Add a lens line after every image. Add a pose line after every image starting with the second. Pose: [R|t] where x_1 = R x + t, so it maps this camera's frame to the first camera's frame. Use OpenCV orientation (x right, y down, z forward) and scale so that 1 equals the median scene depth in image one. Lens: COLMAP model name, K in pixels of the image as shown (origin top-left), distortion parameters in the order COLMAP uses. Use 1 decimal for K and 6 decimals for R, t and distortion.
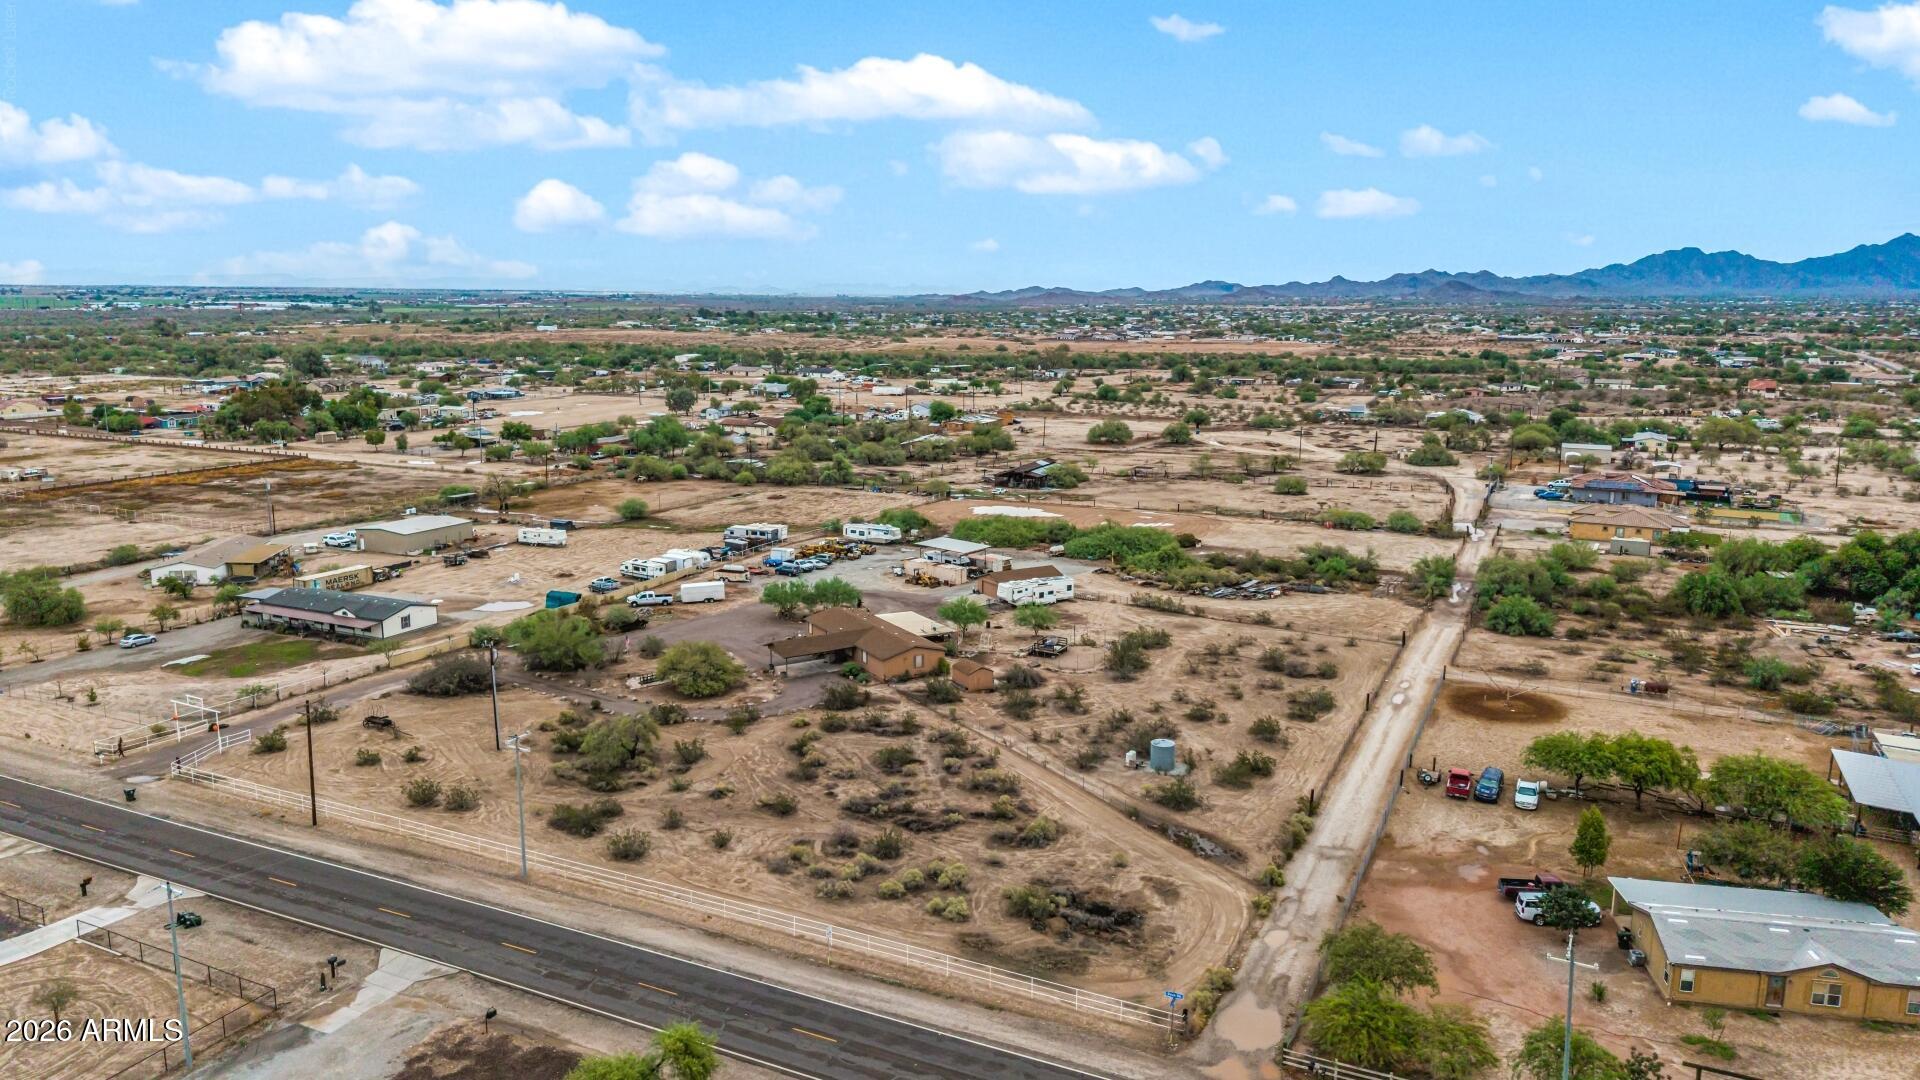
lens RADIAL K [[1302.5, 0, 952.7], [0, 1302.5, 539.6], [0, 0, 1]] dist [0.002583, -0.002441]
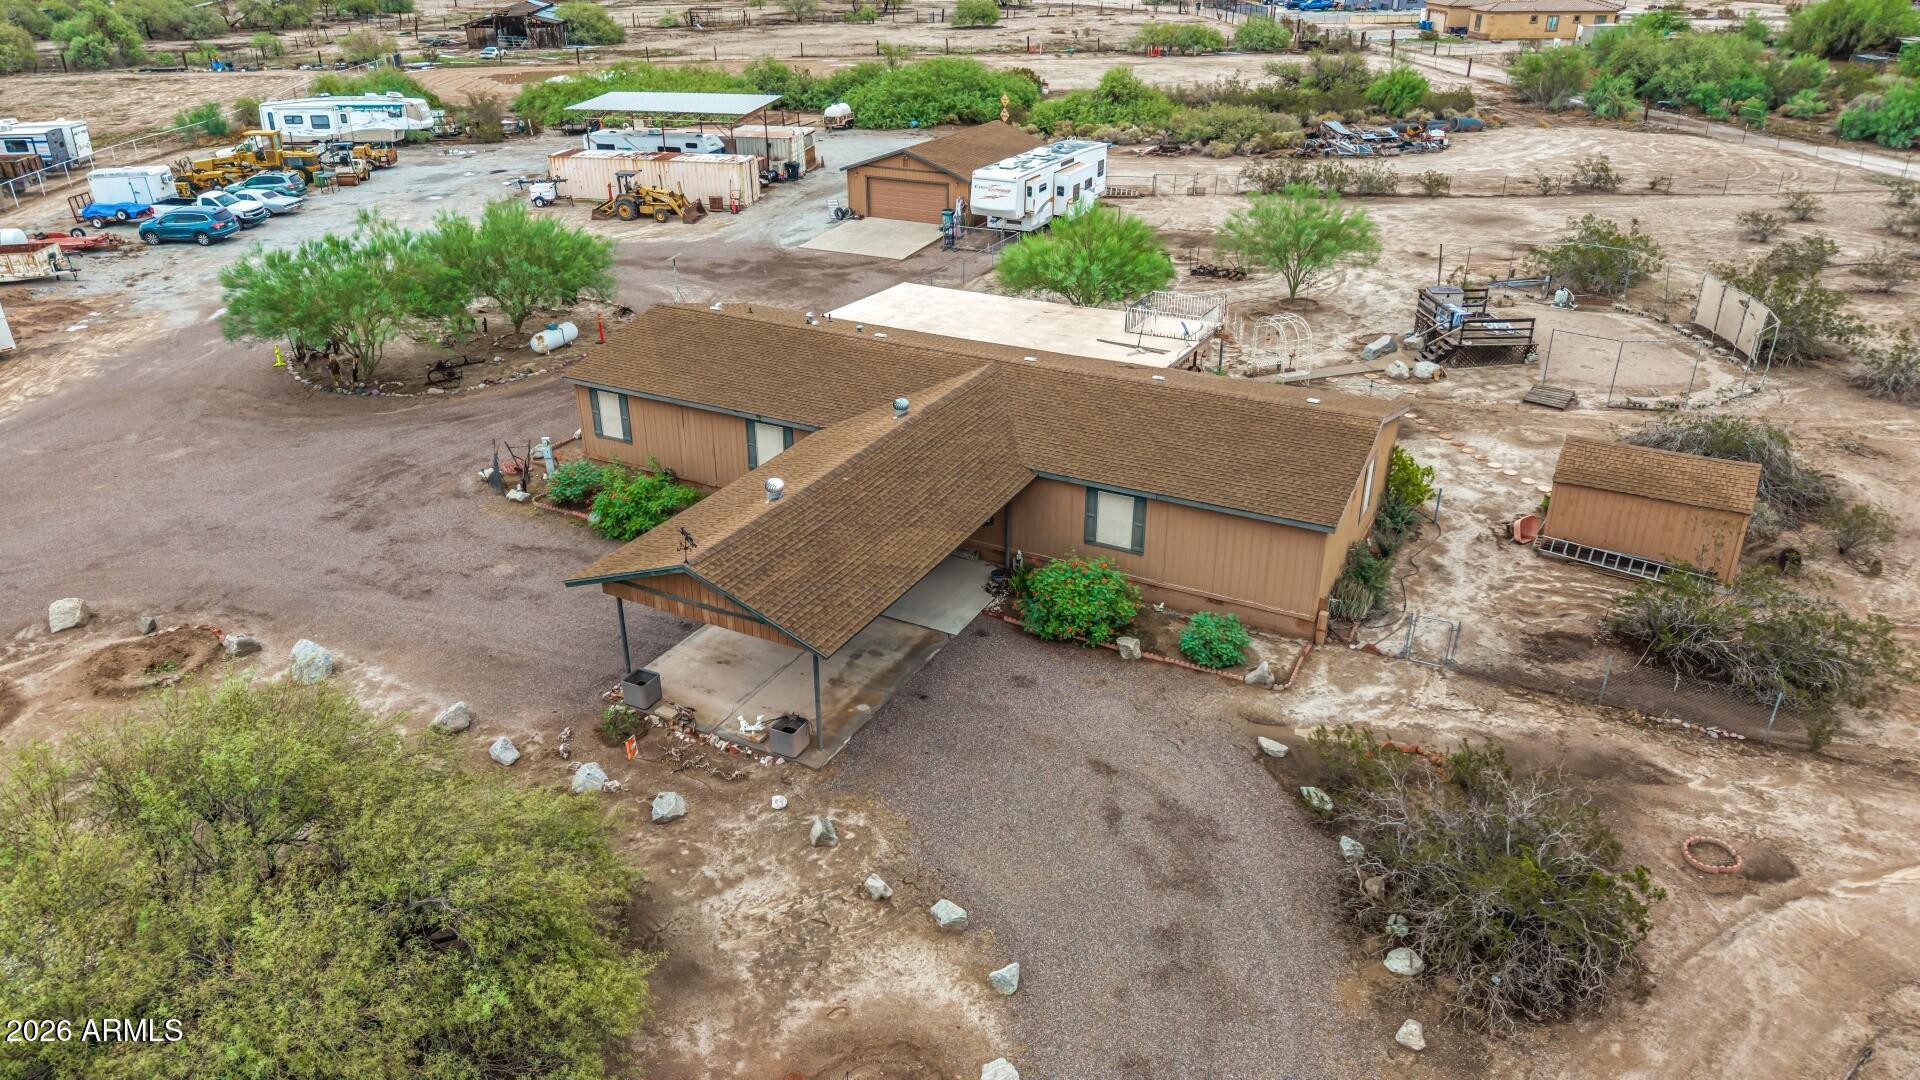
lens RADIAL K [[1302.5, 0, 952.7], [0, 1302.5, 539.6], [0, 0, 1]] dist [0.002583, -0.002441]
pose [[0.851138, -0.234776, 0.469514, -0.201902], [0.105944, 0.952834, 0.284400, 0.038227], [-0.514140, -0.192321, 0.835866, 0.939360]]
